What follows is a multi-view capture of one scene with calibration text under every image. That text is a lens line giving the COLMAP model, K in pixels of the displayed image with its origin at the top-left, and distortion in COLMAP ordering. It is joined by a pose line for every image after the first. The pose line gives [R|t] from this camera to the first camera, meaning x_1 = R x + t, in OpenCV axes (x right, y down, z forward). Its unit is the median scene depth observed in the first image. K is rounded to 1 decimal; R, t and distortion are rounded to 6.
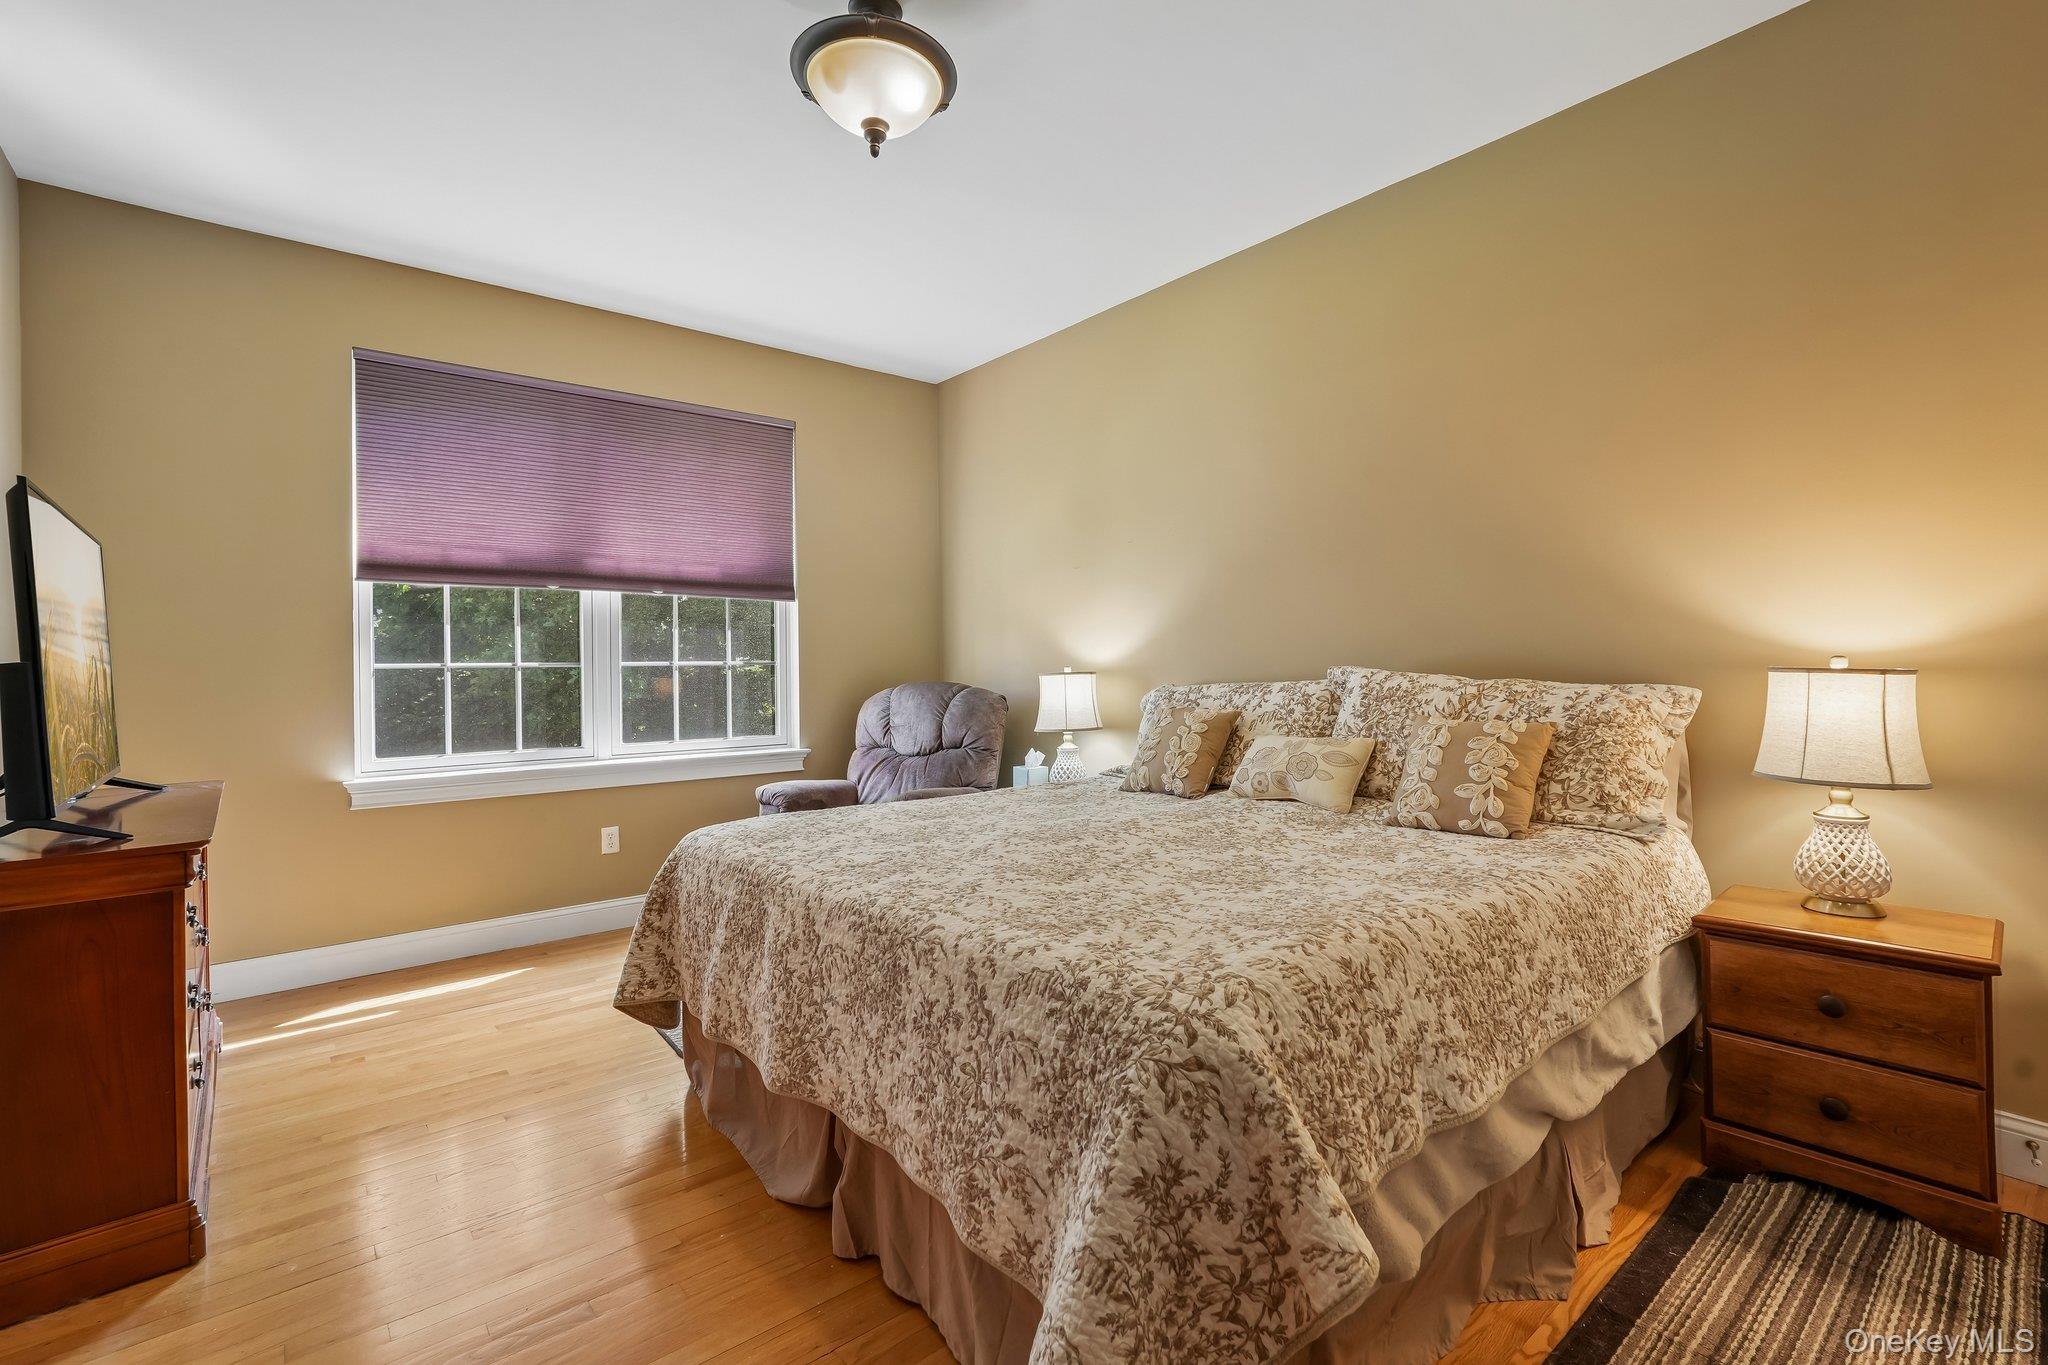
lens RADIAL K [[910.7, 0, 1029.9], [0, 910.7, 668.9], [0, 0, 1]] dist [-0.019889, 0.005160]
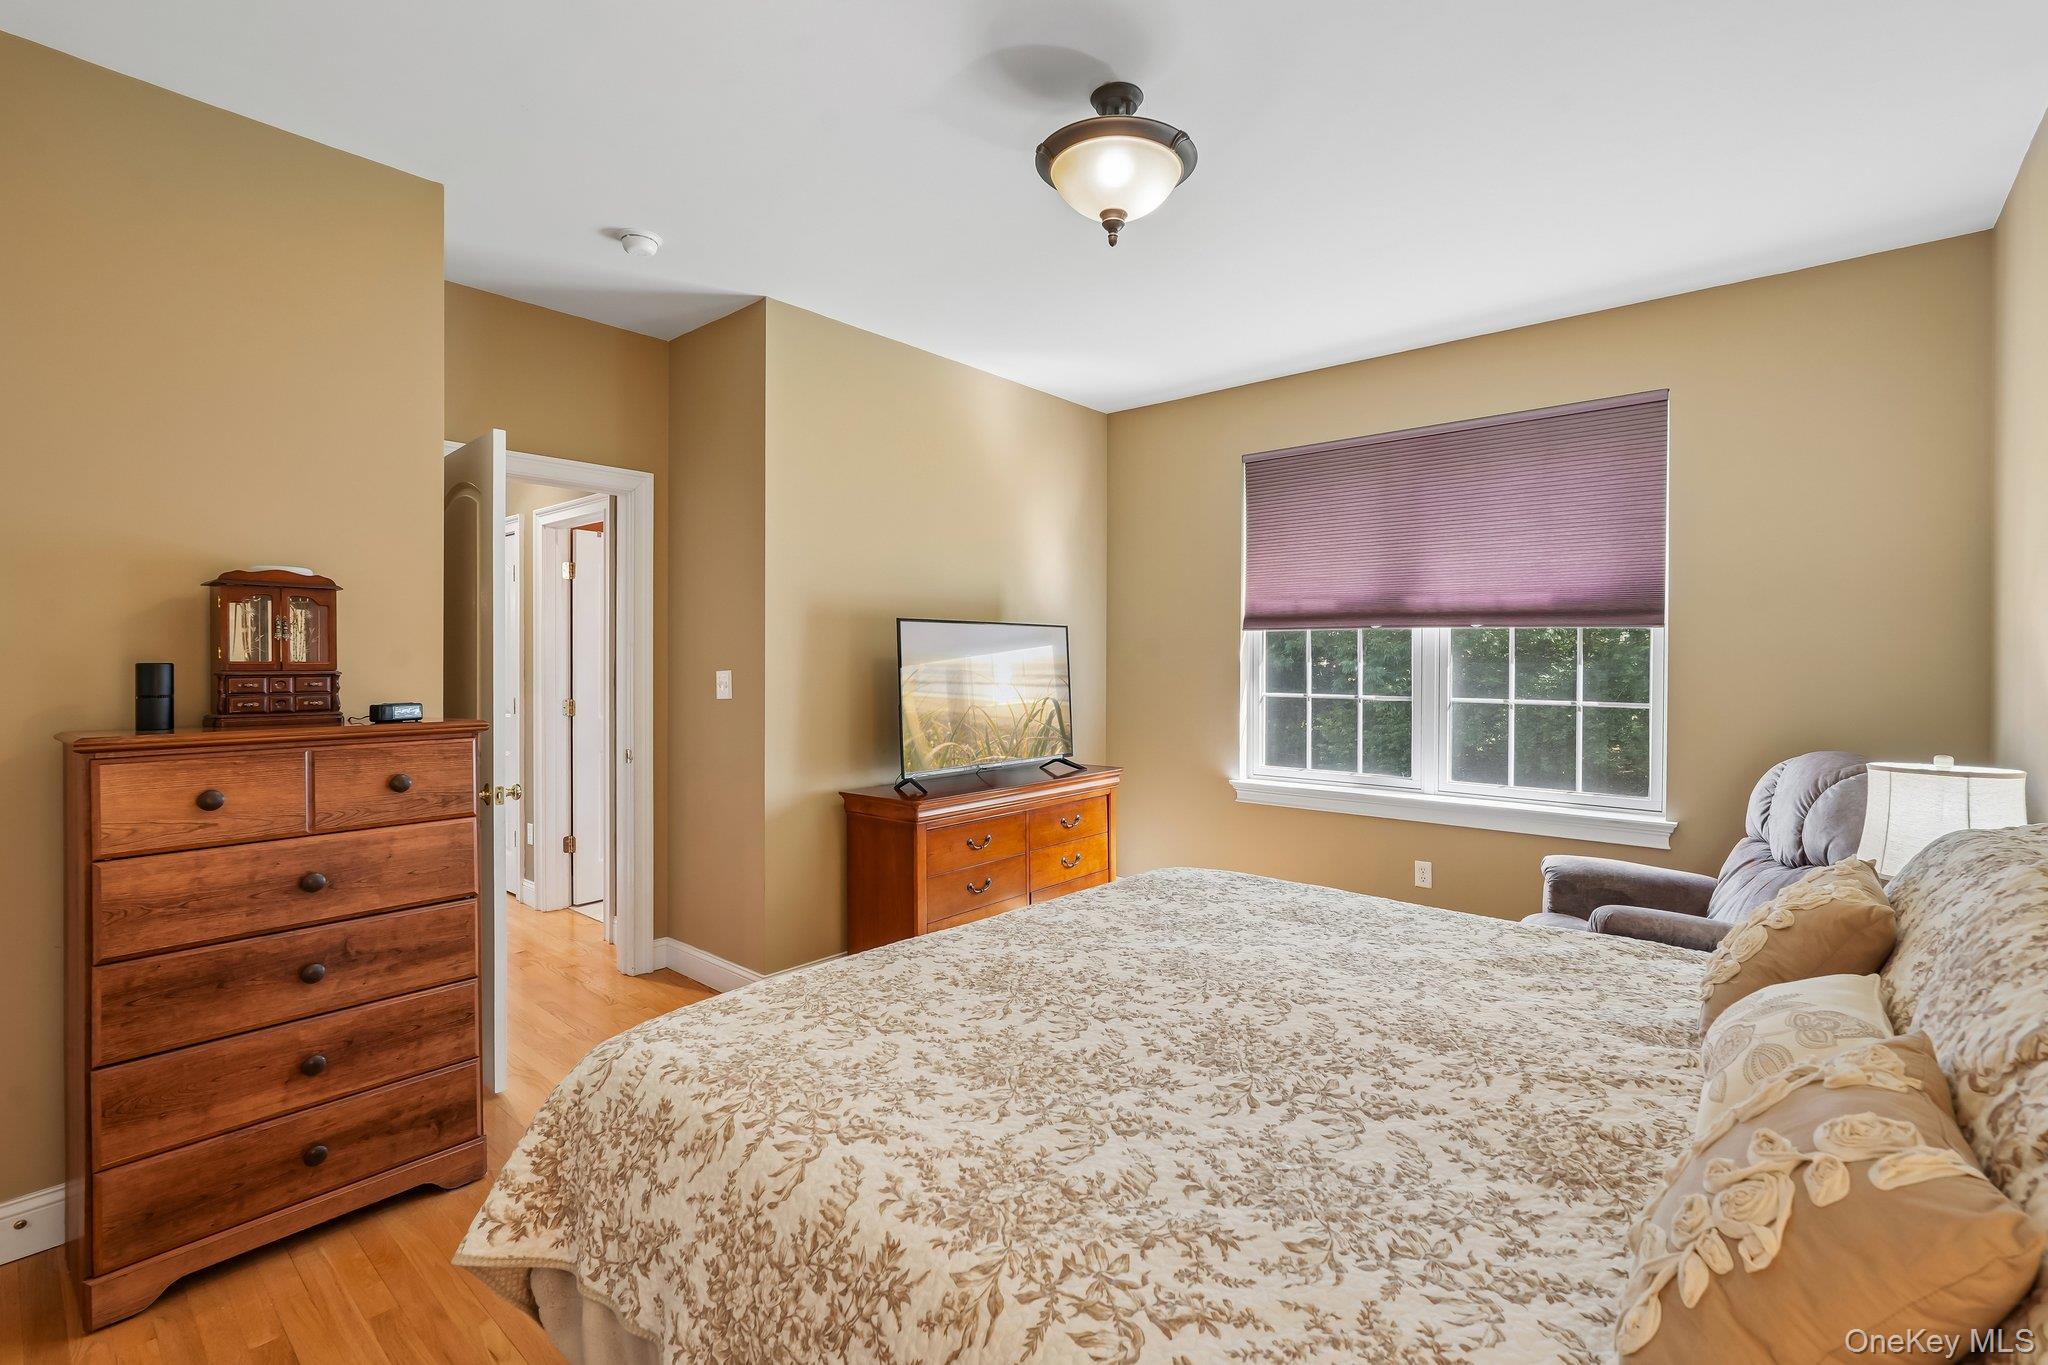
lens RADIAL K [[910.7, 0, 1034.8], [0, 910.7, 678.1], [0, 0, 1]] dist [-0.019889, 0.005160]
pose [[0.178555, 0.032056, -0.983408, 0.451691], [-0.006217, 0.999486, 0.031451, -0.059614], [0.983910, 0.000498, 0.178663, 0.397408]]
